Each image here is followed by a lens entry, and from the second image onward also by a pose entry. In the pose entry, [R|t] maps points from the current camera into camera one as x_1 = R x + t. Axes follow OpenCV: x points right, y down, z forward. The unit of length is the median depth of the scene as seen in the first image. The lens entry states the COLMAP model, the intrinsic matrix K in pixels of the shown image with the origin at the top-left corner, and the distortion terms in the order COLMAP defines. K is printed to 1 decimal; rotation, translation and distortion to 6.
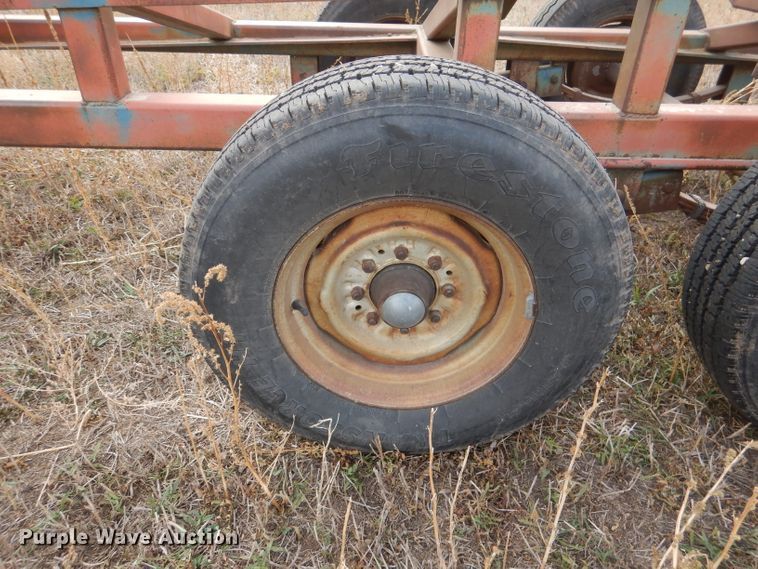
lens RADIAL K [[548.2, 0, 379.0], [0, 548.2, 284.5], [0, 0, 1]] dist [0.008249, 0.003094]
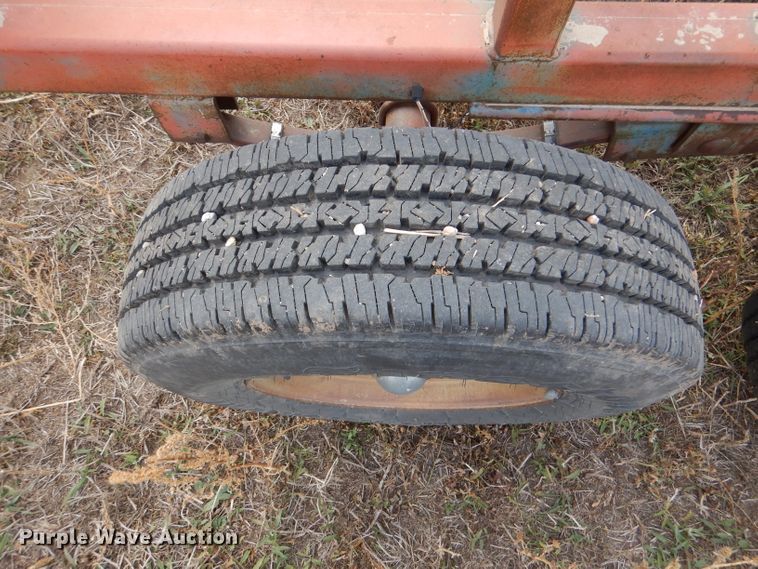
lens RADIAL K [[548.2, 0, 379.0], [0, 548.2, 284.5], [0, 0, 1]] dist [0.008249, 0.003094]
pose [[0.999162, 0.019185, -0.036148, 0.034429], [0.006942, 0.791045, 0.611718, -0.536477], [0.040331, -0.611457, 0.790249, 0.378511]]
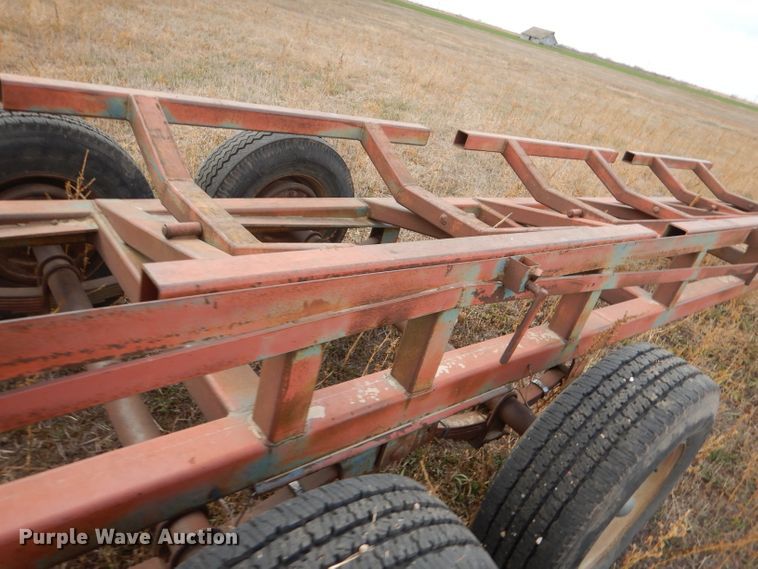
lens RADIAL K [[548.2, 0, 379.0], [0, 548.2, 284.5], [0, 0, 1]] dist [0.008249, 0.003094]
pose [[0.746741, -0.130827, 0.652122, -0.287941], [0.138699, 0.989539, 0.039696, -0.625591], [-0.650493, 0.060806, 0.757074, 0.244467]]
